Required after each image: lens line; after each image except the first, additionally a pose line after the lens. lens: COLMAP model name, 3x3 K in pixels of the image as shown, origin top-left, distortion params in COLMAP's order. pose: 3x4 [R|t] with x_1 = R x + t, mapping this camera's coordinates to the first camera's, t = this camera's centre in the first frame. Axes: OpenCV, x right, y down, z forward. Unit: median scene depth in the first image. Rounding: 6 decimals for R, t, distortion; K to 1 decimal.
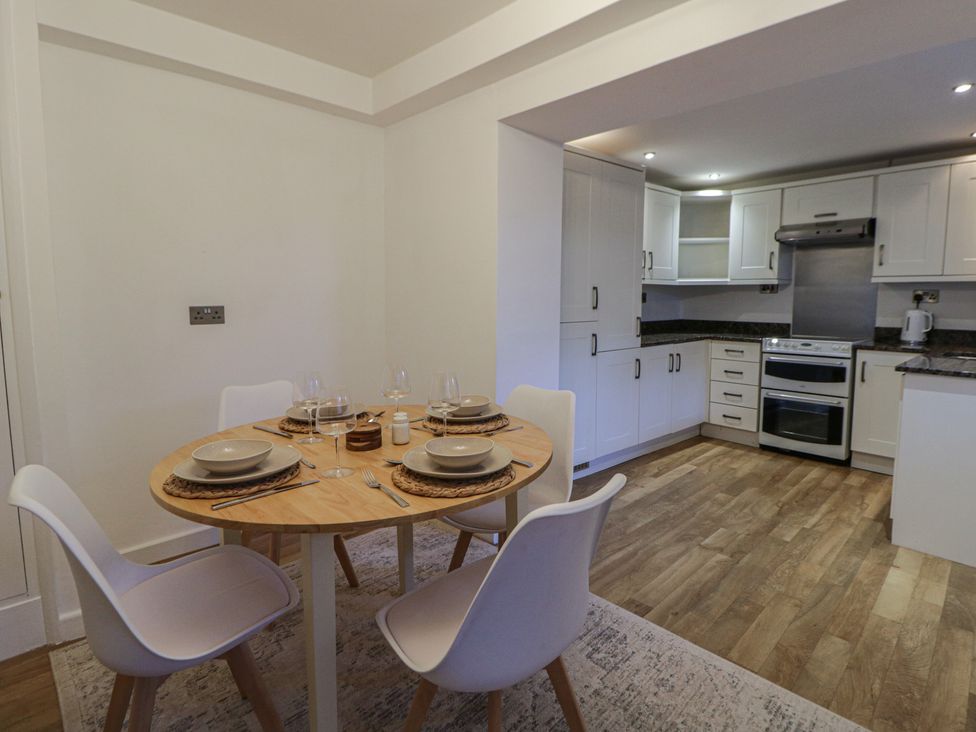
lens RADIAL K [[523.8, 0, 491.8], [0, 523.8, 346.1], [0, 0, 1]] dist [-0.000167, -0.005190]
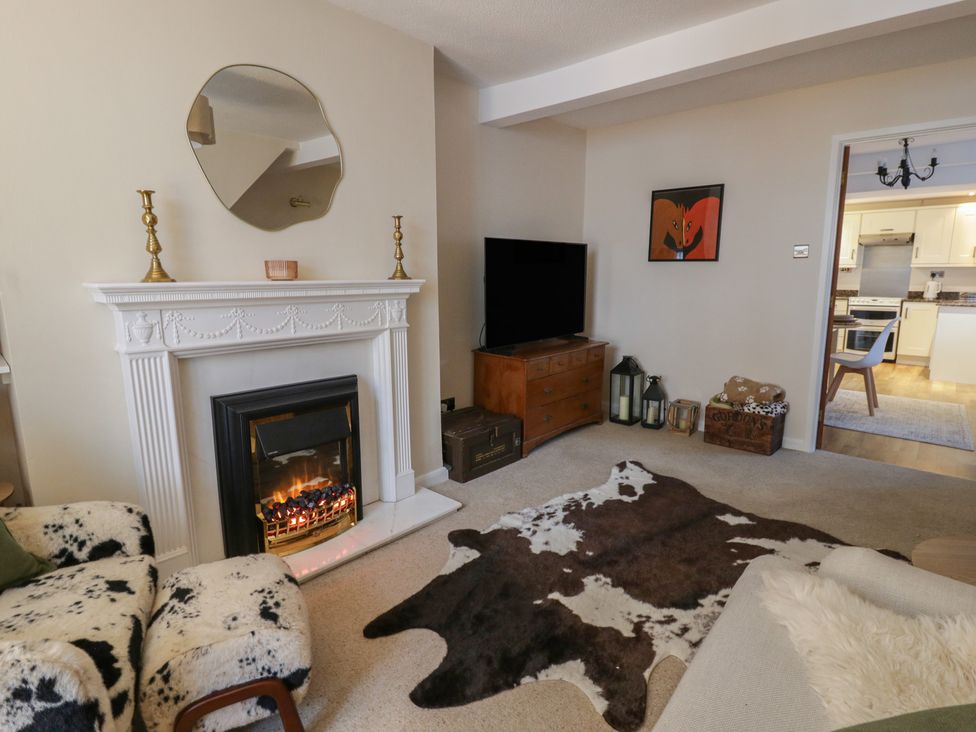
lens RADIAL K [[523.8, 0, 491.6], [0, 523.8, 364.6], [0, 0, 1]] dist [-0.000167, -0.005190]
pose [[0.998262, -0.007473, 0.058458, -0.895678], [0.003254, 0.997405, 0.071928, 0.089312], [-0.058844, -0.071613, 0.995695, -0.815272]]
